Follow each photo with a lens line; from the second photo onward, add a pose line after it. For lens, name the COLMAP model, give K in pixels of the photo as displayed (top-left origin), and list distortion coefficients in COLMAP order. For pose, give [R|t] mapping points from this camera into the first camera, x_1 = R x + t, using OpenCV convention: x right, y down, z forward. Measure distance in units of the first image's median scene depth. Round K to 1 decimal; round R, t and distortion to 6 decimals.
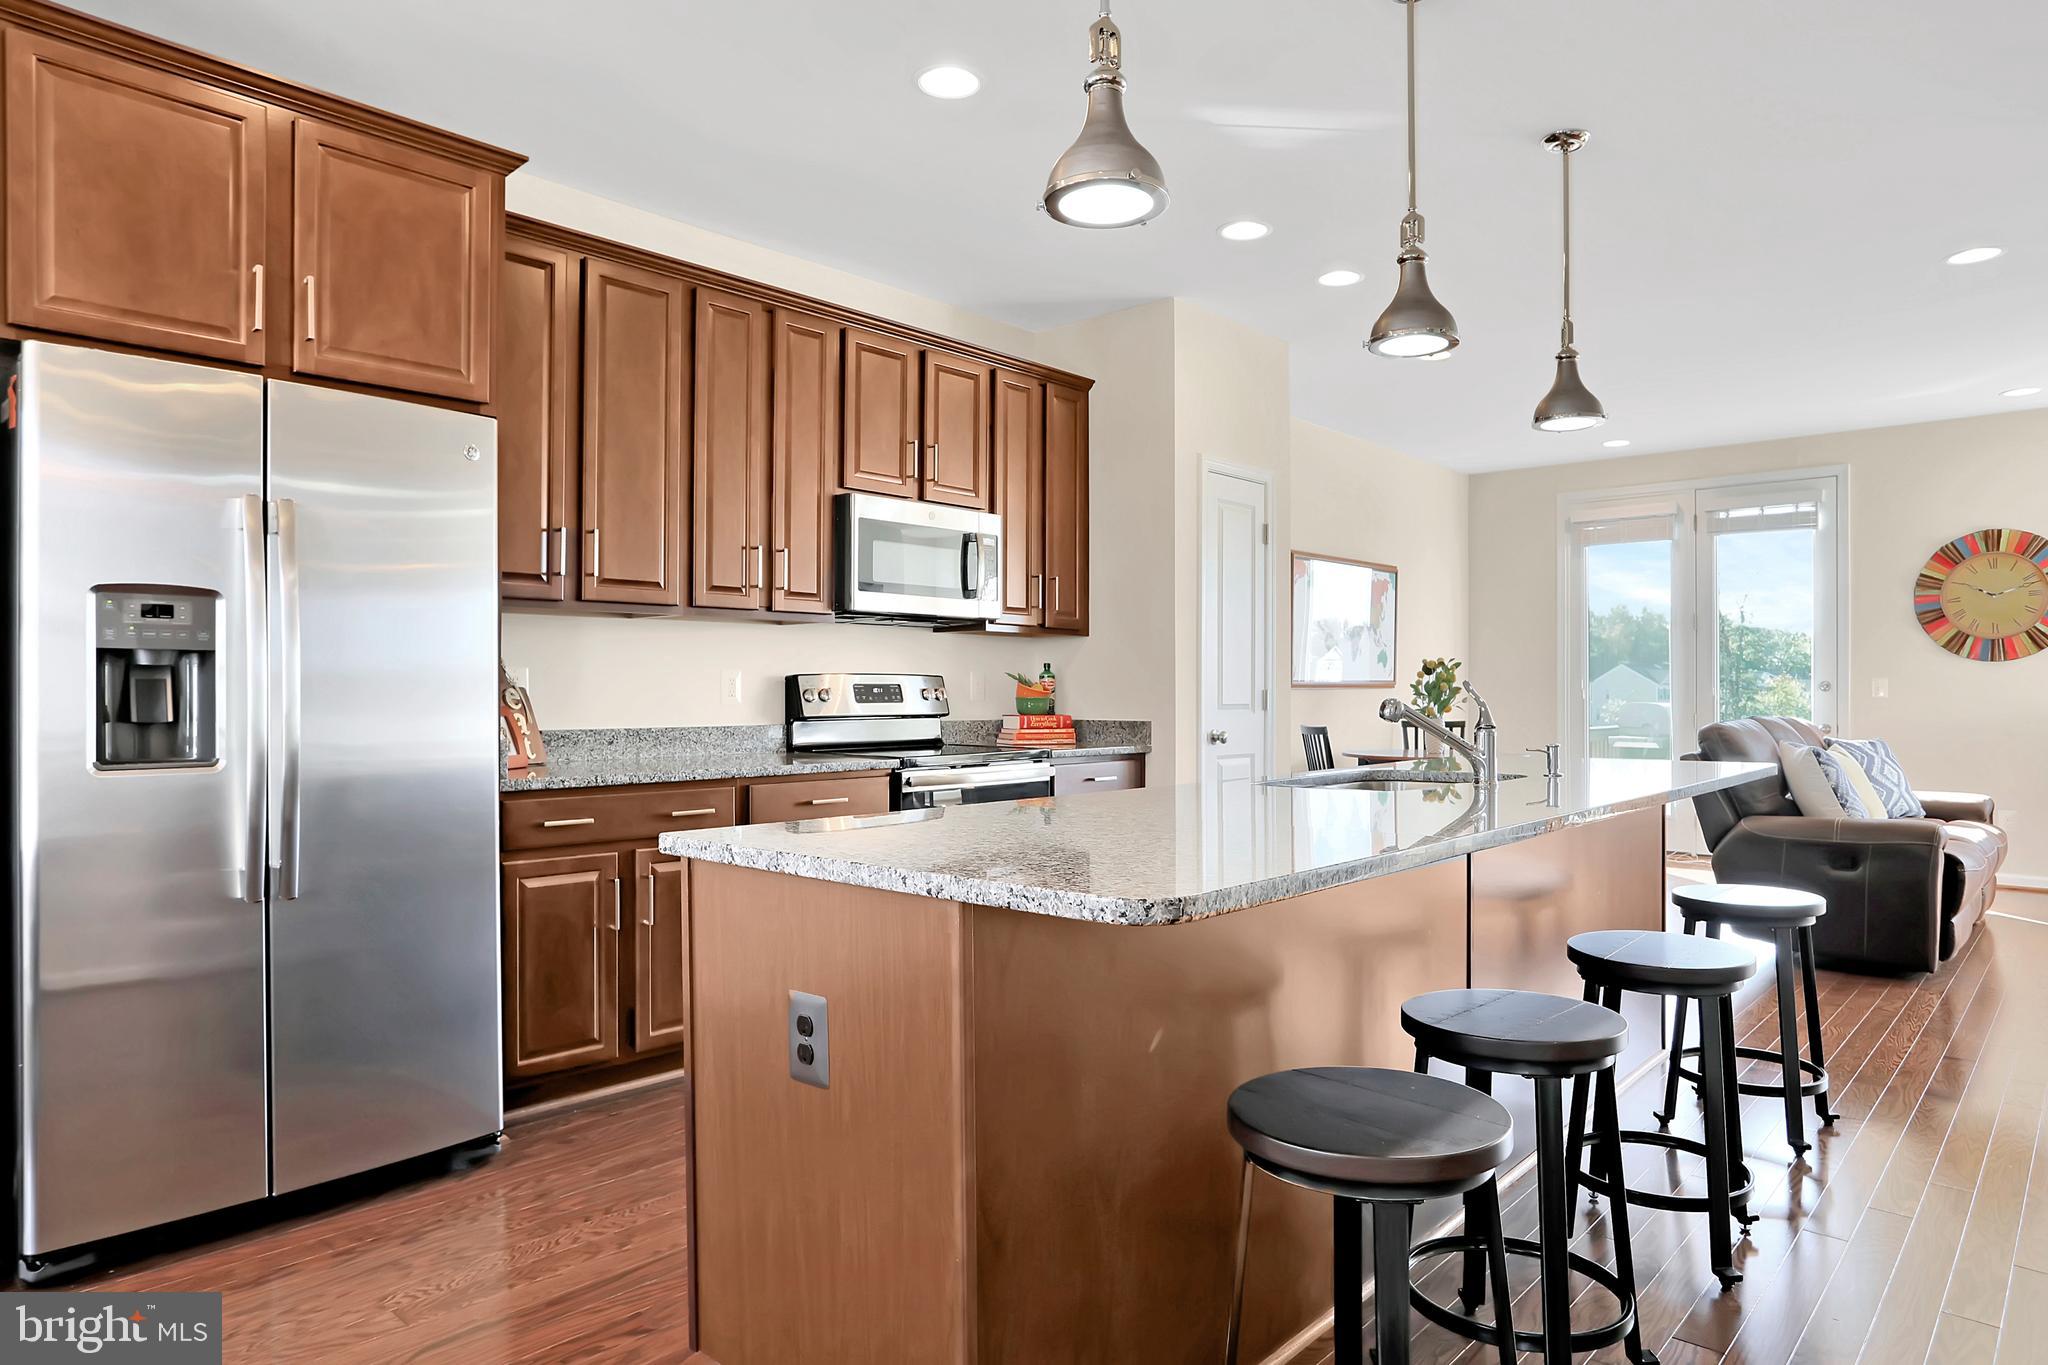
lens RADIAL K [[1200.9, 0, 1013.9], [0, 1200.9, 689.9], [0, 0, 1]] dist [-0.051136, 0.016511]
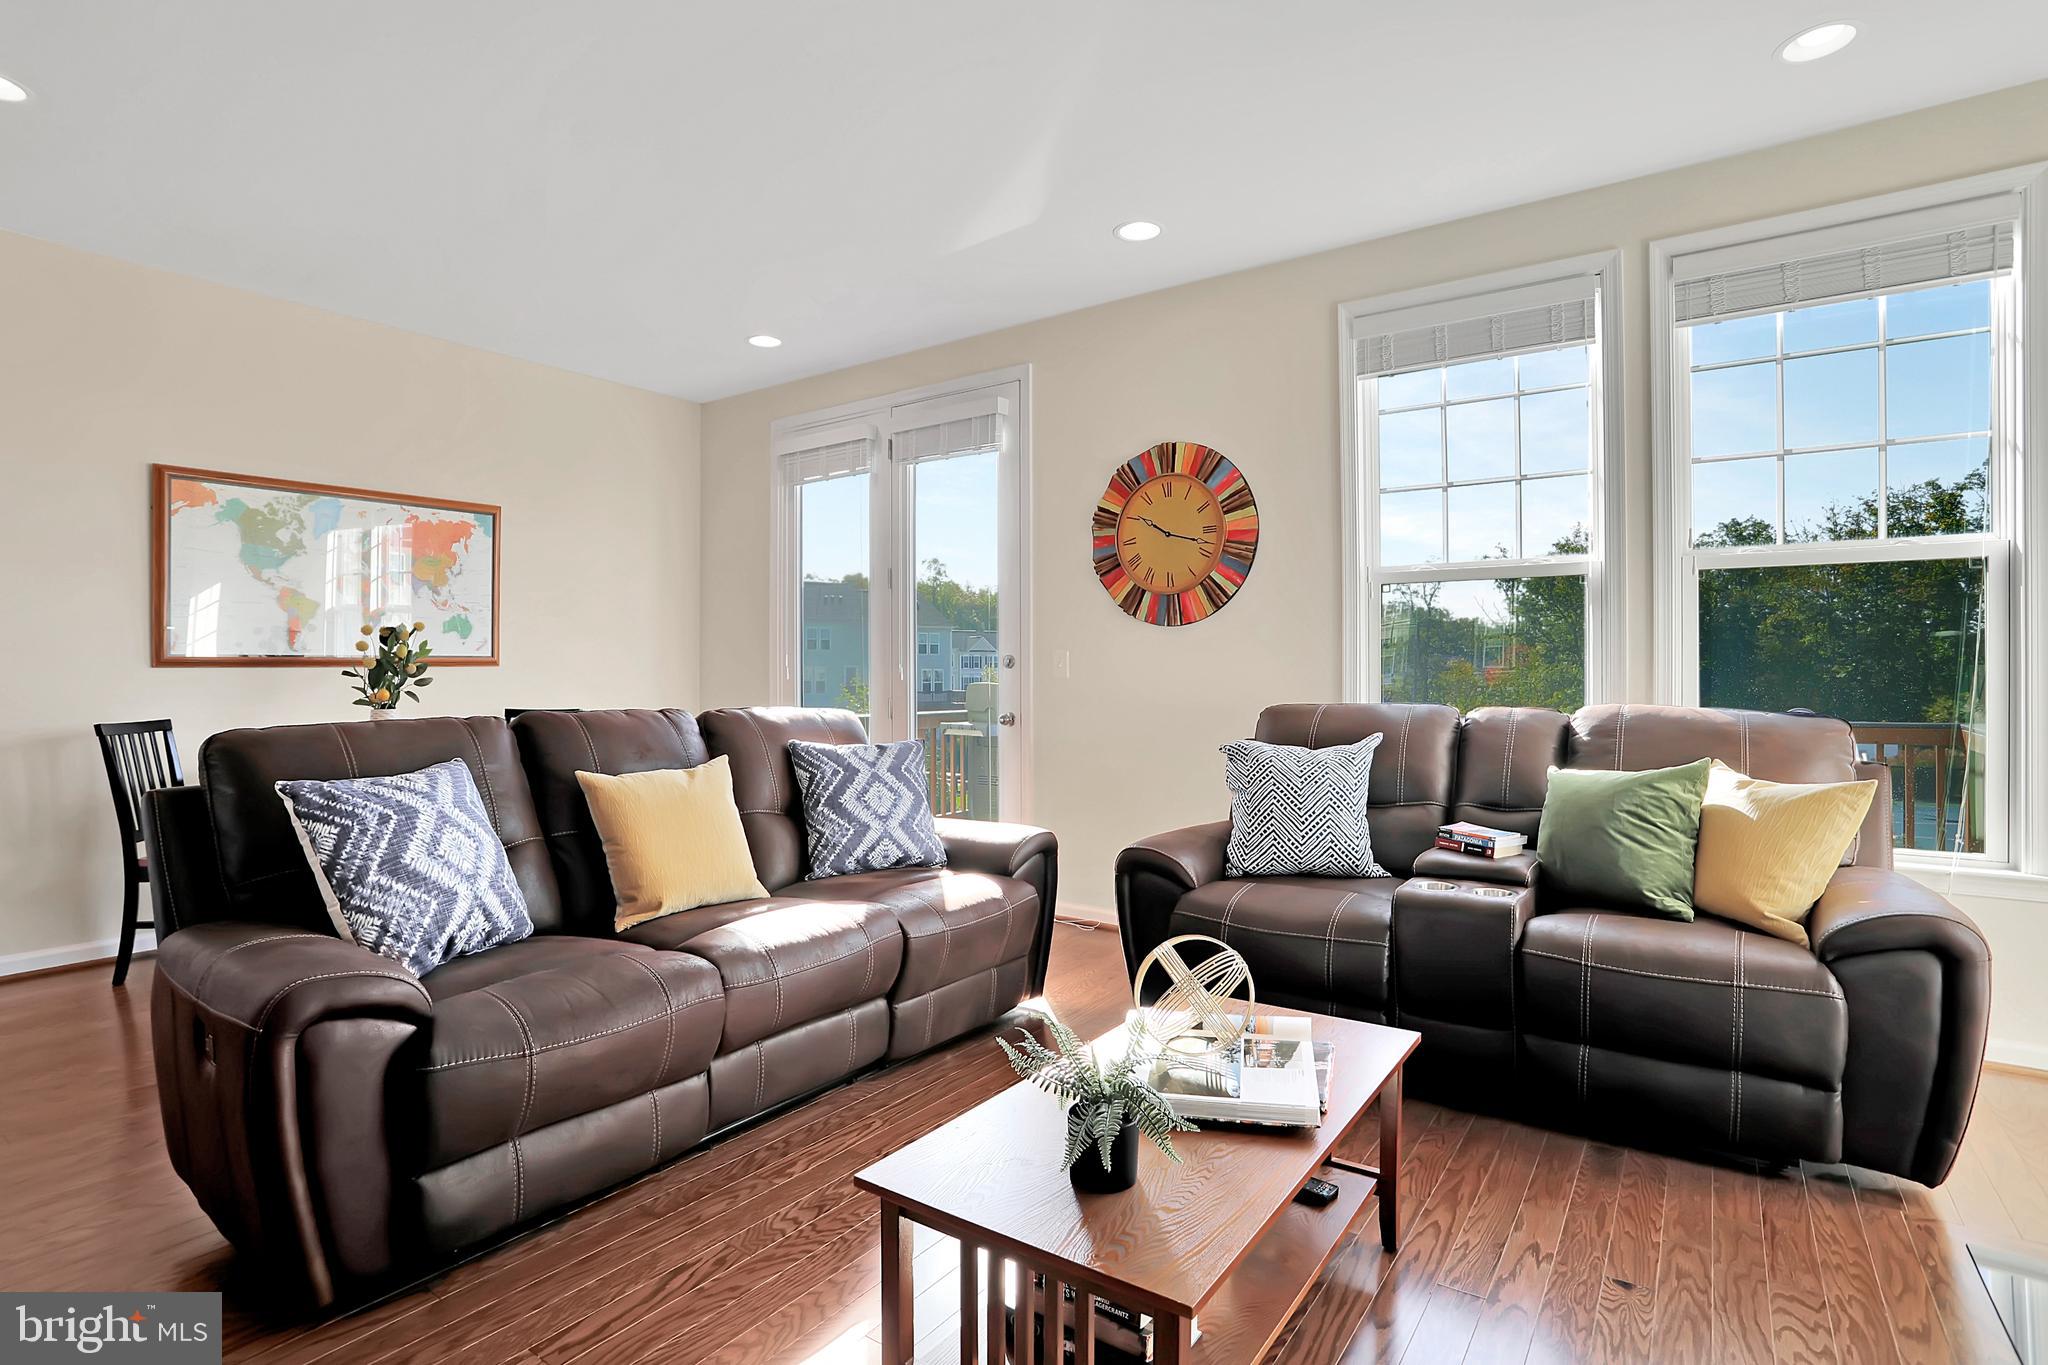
lens RADIAL K [[1009.5, 0, 1015.1], [0, 1009.5, 665.1], [0, 0, 1]] dist [-0.062502, 0.019977]
pose [[0.989052, -0.002166, 0.147549, 0.915047], [0.003176, 0.999973, -0.006609, 0.004730], [-0.147531, 0.007005, 0.989033, 0.559356]]
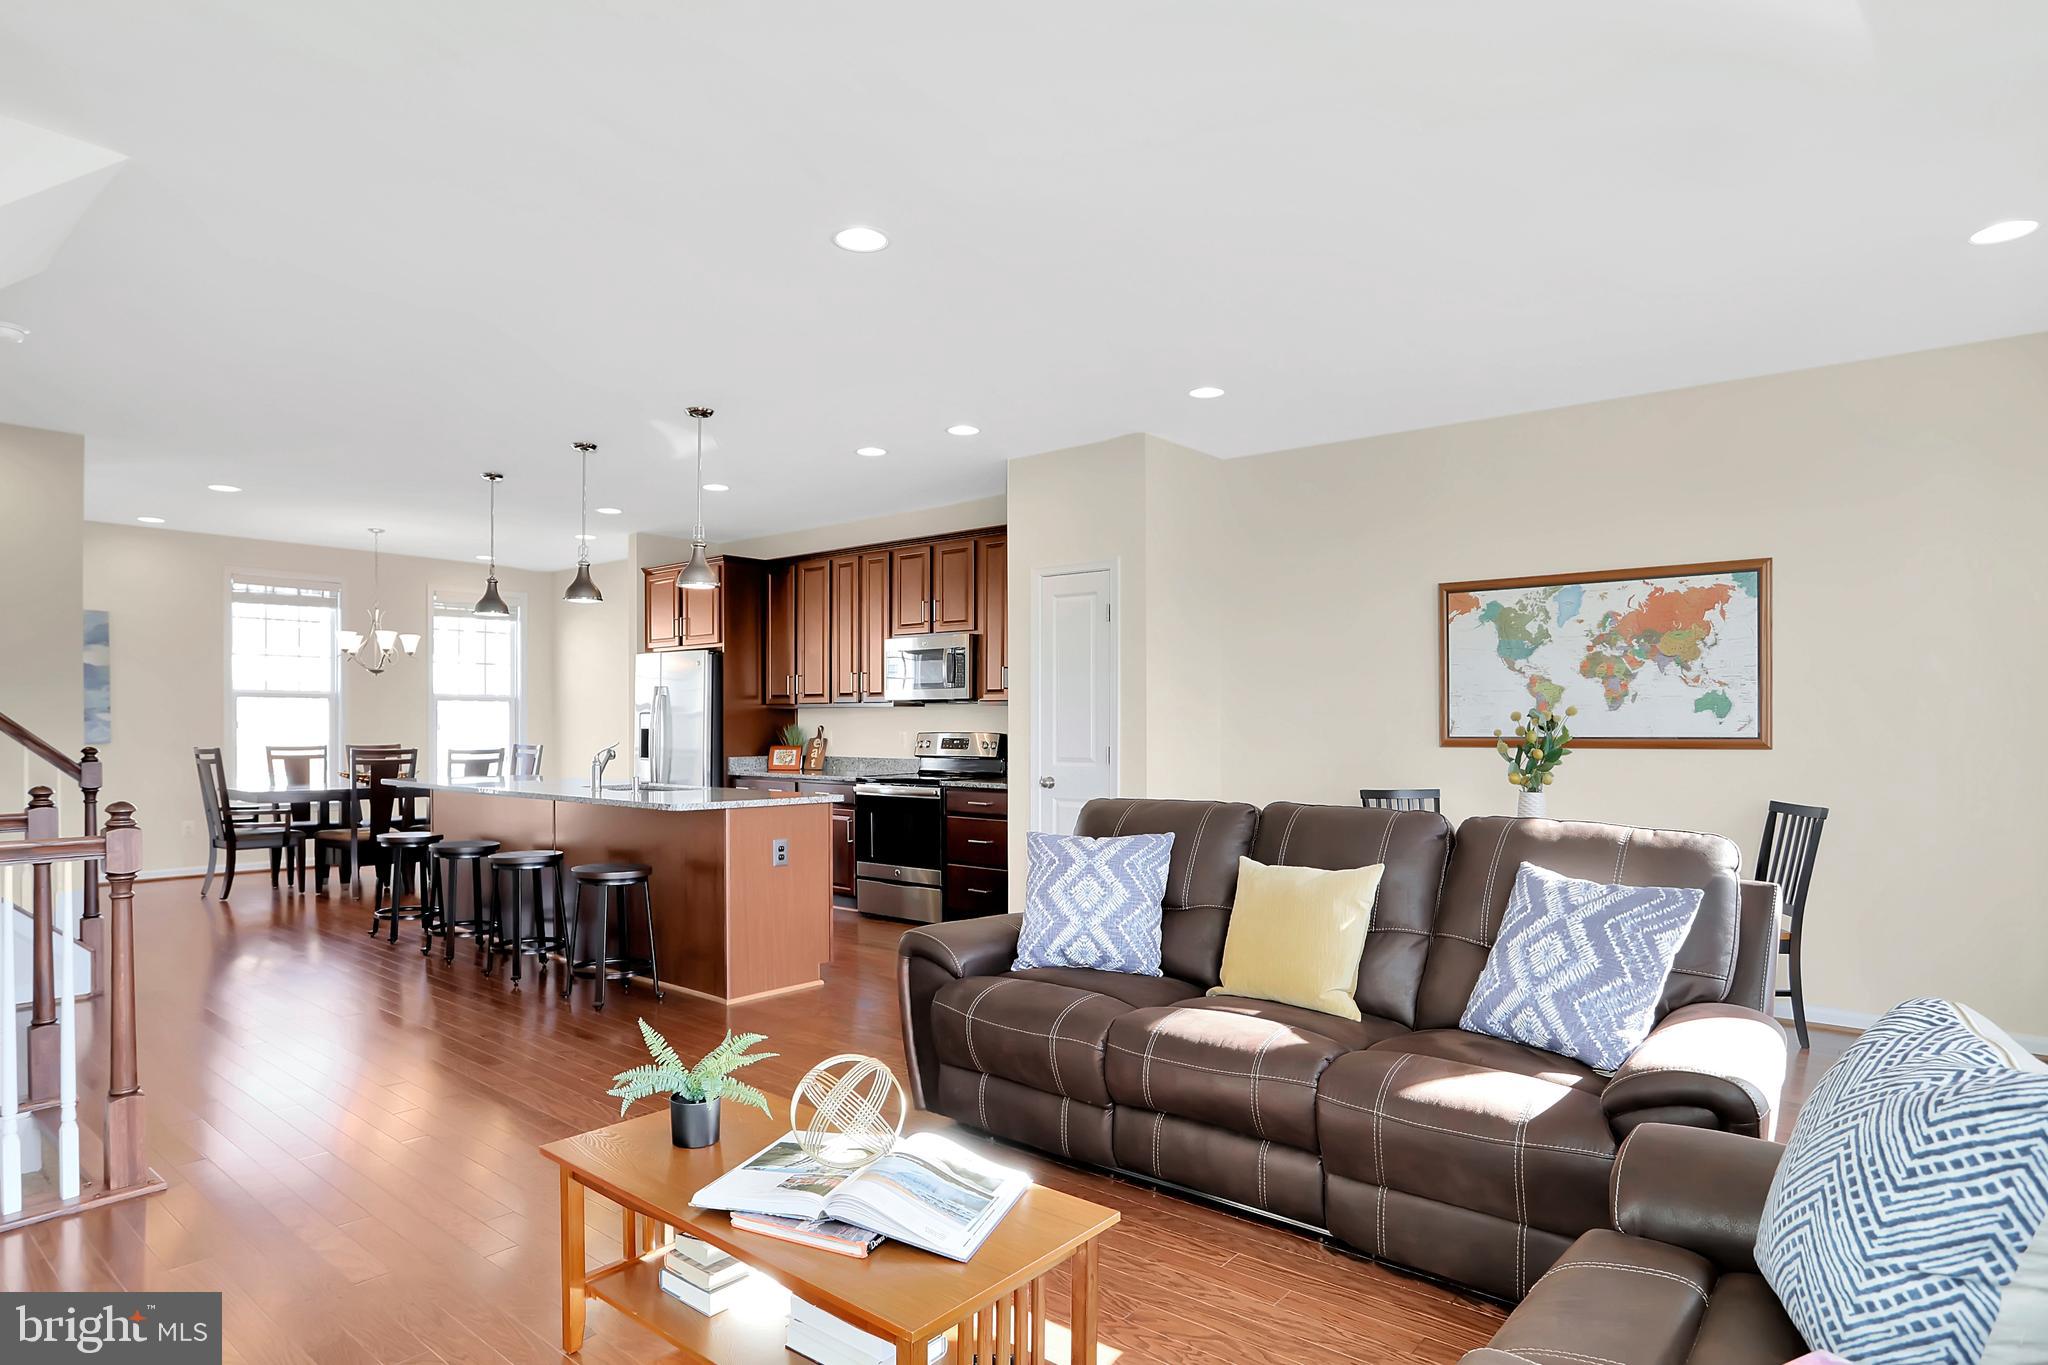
lens RADIAL K [[1148.0, 0, 1032.6], [0, 1148.0, 720.1], [0, 0, 1]] dist [-0.041164, 0.009759]
pose [[0.068248, -0.004487, -0.997658, 1.478005], [-0.001723, 0.999988, -0.004615, -0.022520], [0.997667, 0.002034, 0.068240, 0.956736]]
